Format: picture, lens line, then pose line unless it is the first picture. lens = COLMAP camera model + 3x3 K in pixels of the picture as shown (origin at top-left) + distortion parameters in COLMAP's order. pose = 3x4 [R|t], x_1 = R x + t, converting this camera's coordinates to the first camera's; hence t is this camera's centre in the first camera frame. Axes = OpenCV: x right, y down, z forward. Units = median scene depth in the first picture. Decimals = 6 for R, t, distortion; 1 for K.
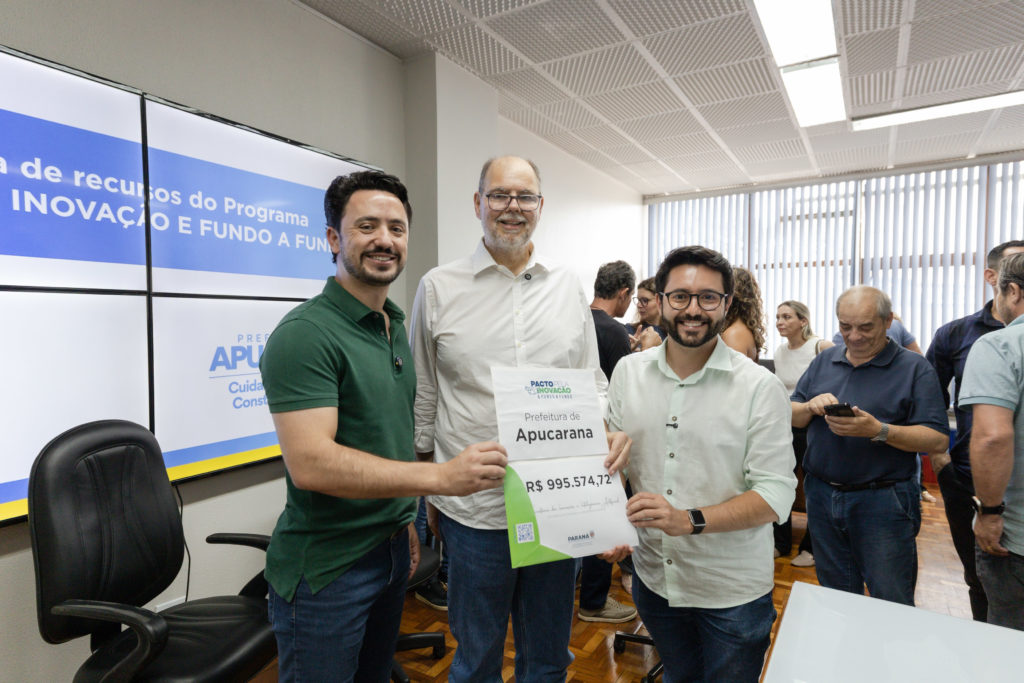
lens RADIAL K [[607.9, 0, 512.0], [0, 607.9, 341.5], [0, 0, 1]] dist [0.058705, -0.004227]
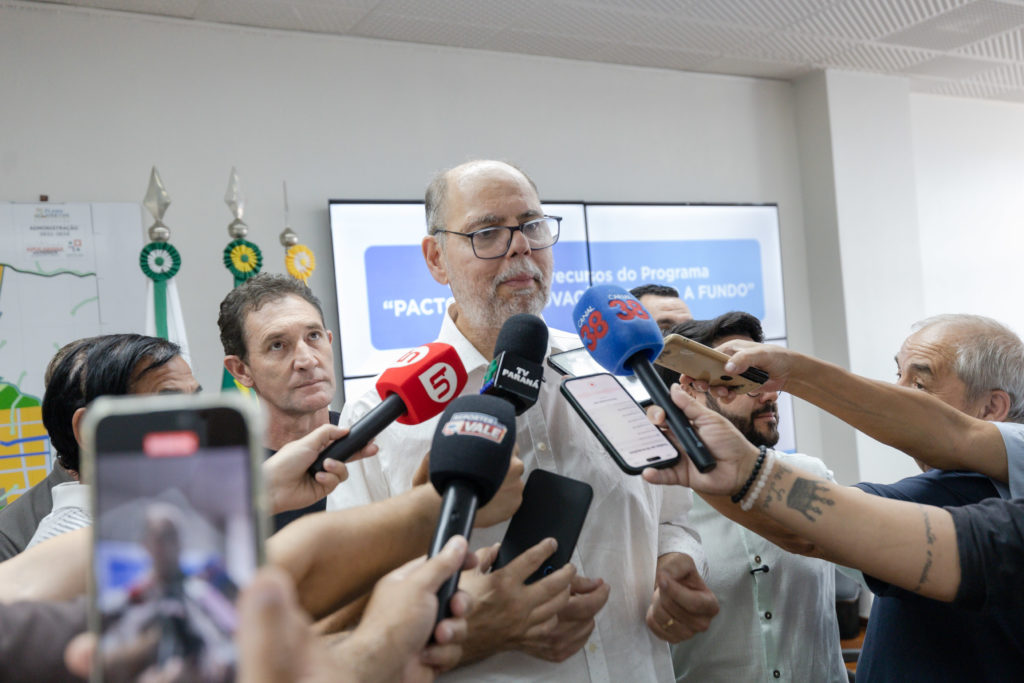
lens RADIAL K [[929.6, 0, 512.0], [0, 929.6, 341.5], [0, 0, 1]] dist [0.009497, 0.008503]
pose [[0.862913, -0.070126, -0.500463, 0.223273], [0.059906, 0.997537, -0.036487, -0.043807], [0.501789, 0.001504, 0.864989, -0.732184]]
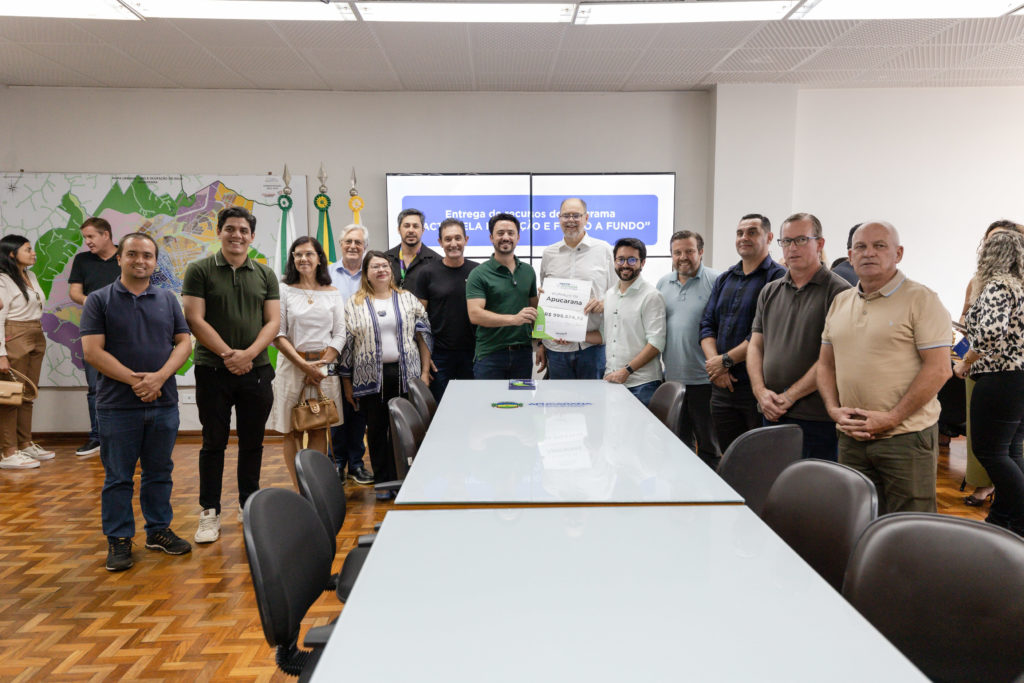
lens RADIAL K [[735.9, 0, 512.0], [0, 735.9, 341.5], [0, 0, 1]] dist [0.052652, 0.000305]
pose [[0.510532, 0.086569, -0.855490, 1.798215], [-0.029005, 0.996087, 0.083487, 0.012024], [0.859369, -0.017809, 0.511045, -0.512245]]
